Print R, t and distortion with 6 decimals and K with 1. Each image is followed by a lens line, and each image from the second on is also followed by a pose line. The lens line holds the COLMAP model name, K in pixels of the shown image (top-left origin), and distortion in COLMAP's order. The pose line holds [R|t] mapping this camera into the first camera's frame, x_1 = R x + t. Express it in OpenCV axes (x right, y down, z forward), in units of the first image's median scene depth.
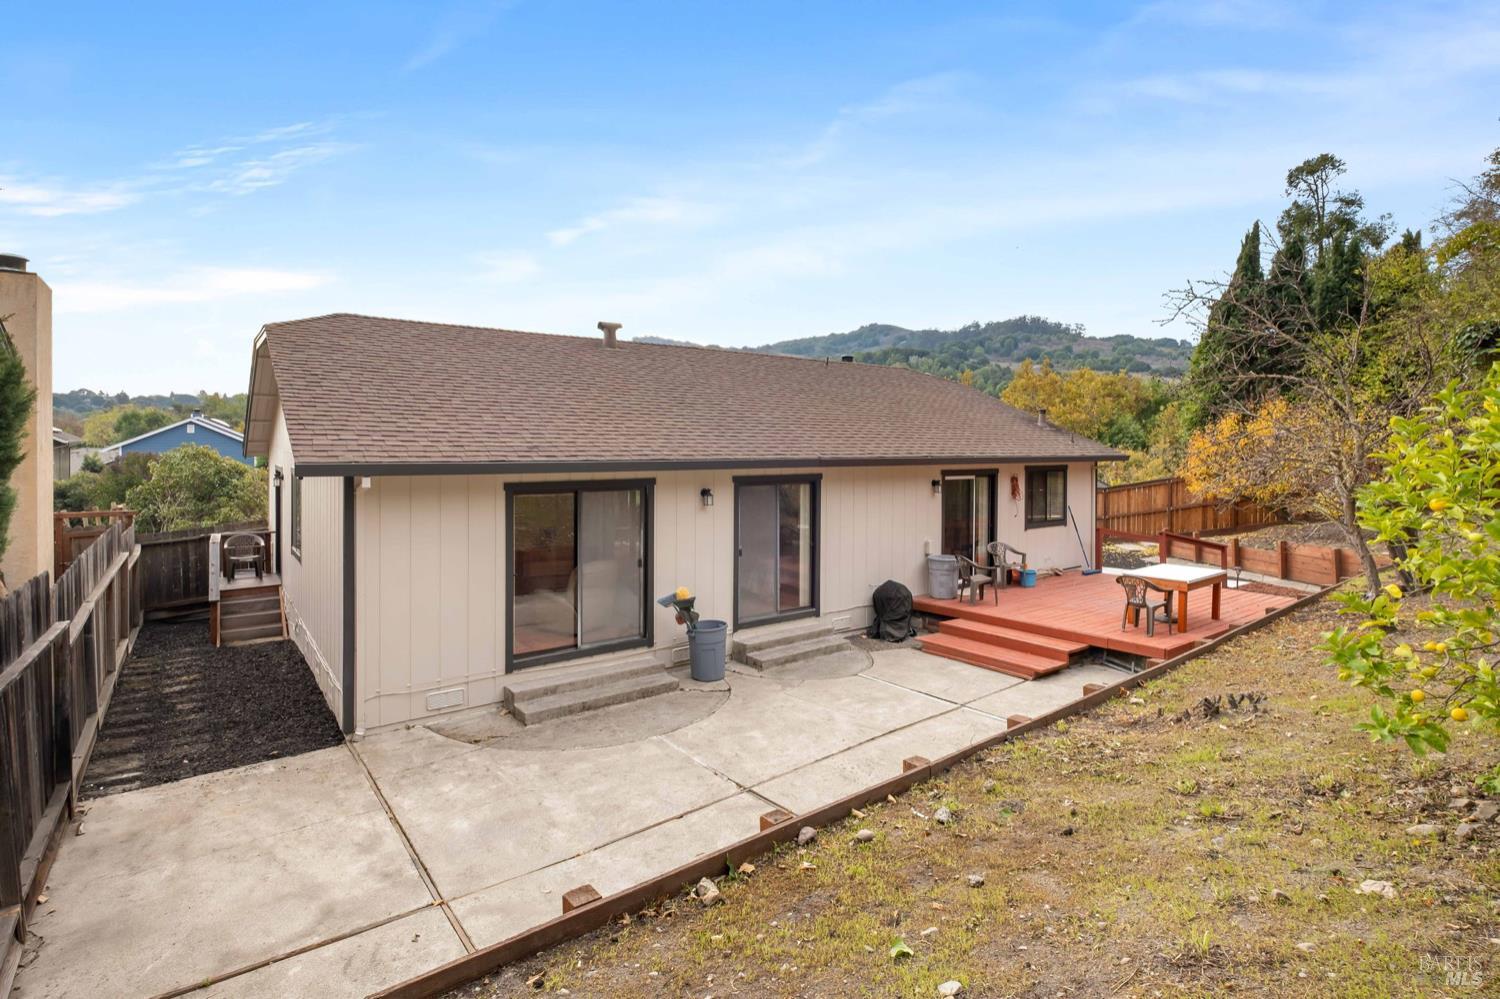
lens RADIAL K [[721.2, 0, 767.9], [0, 721.2, 447.9], [0, 0, 1]] dist [-0.000312, -0.000808]
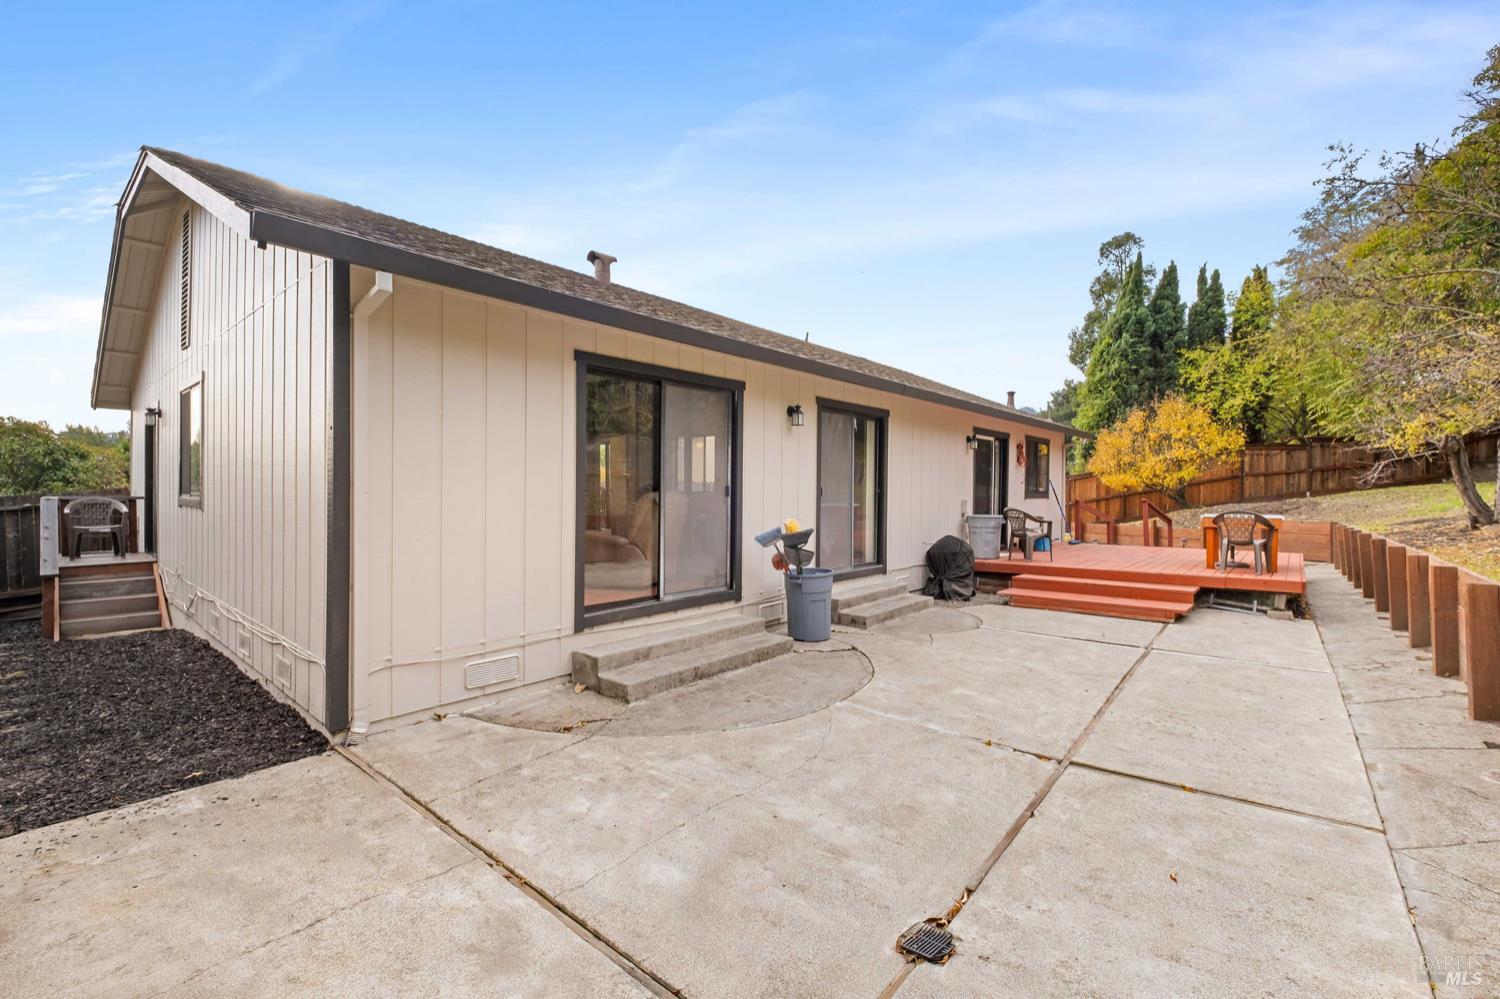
lens RADIAL K [[621.8, 0, 754.4], [0, 621.8, 493.1], [0, 0, 1]] dist [-0.000494, -0.001653]
pose [[0.979523, 0.002059, 0.201322, -0.314351], [-0.002557, 0.999994, 0.002215, 0.179091], [-0.201317, -0.002684, 0.979523, 0.393419]]
